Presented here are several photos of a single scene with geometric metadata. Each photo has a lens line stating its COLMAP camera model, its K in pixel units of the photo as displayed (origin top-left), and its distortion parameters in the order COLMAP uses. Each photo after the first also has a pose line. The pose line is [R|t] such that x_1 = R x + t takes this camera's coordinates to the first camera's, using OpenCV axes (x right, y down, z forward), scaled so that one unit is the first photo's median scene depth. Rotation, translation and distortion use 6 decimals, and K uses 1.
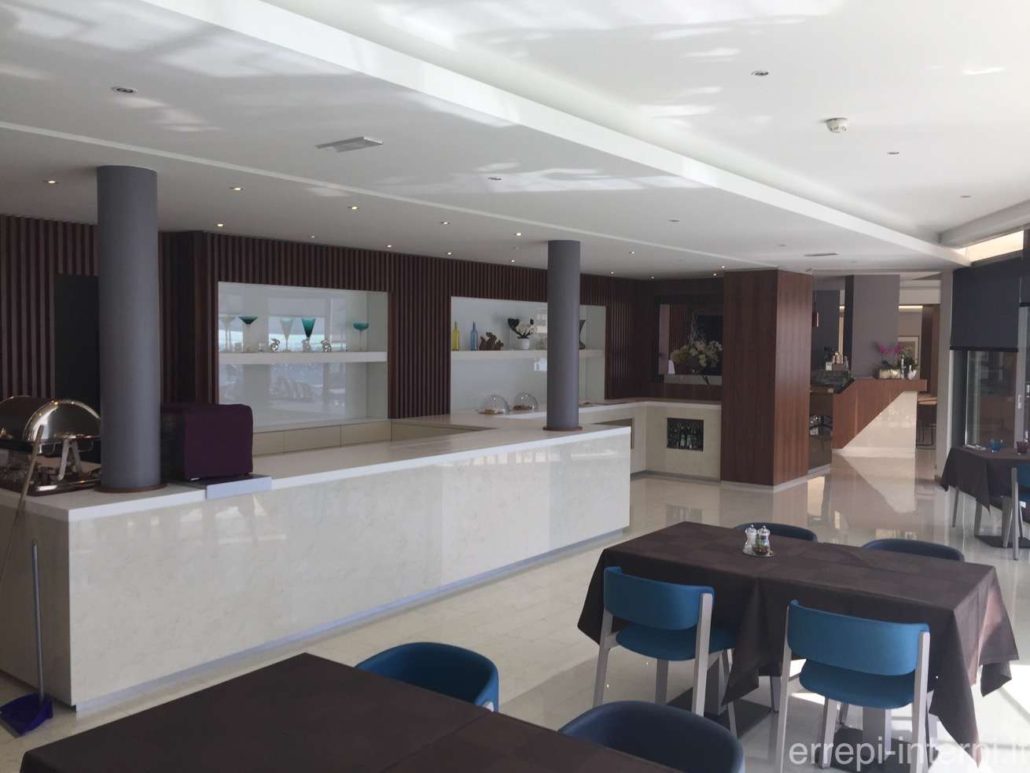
lens RADIAL K [[880.4, 0, 512.4], [0, 880.4, 400.1], [0, 0, 1]] dist [0.103359, -0.155120]
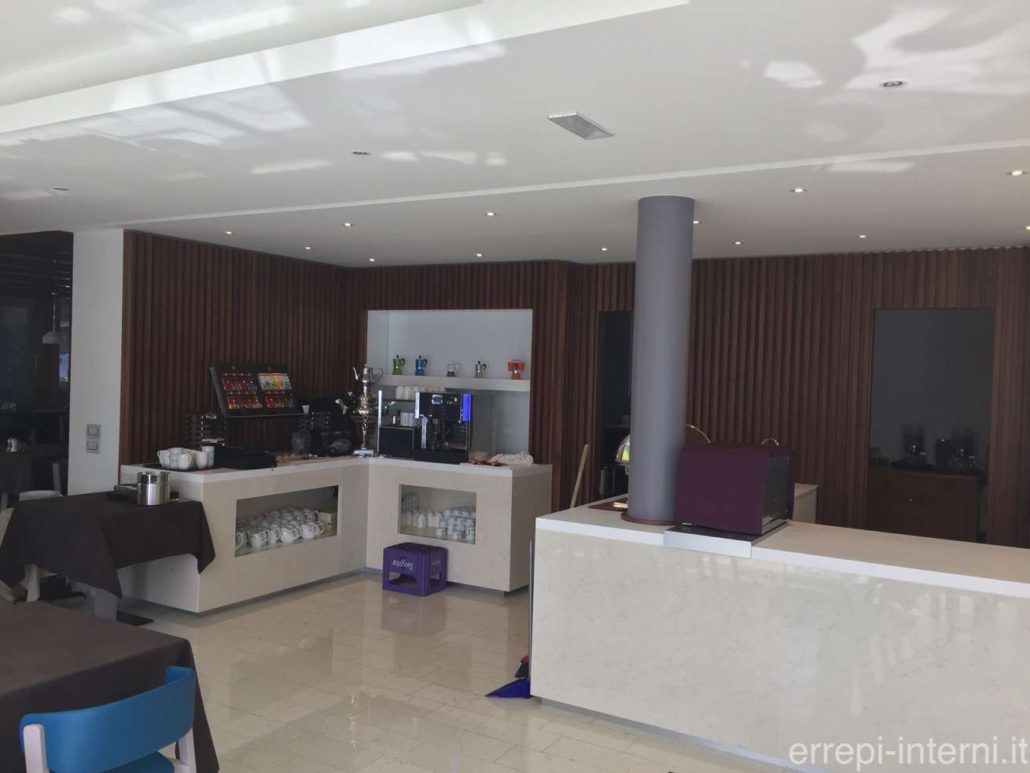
lens RADIAL K [[880.4, 0, 512.4], [0, 880.4, 400.1], [0, 0, 1]] dist [0.103359, -0.155120]
pose [[0.100320, 0.041039, -0.994108, 0.317686], [-0.101145, 0.994393, 0.030844, -0.028597], [0.989801, 0.097455, 0.103909, 0.446310]]
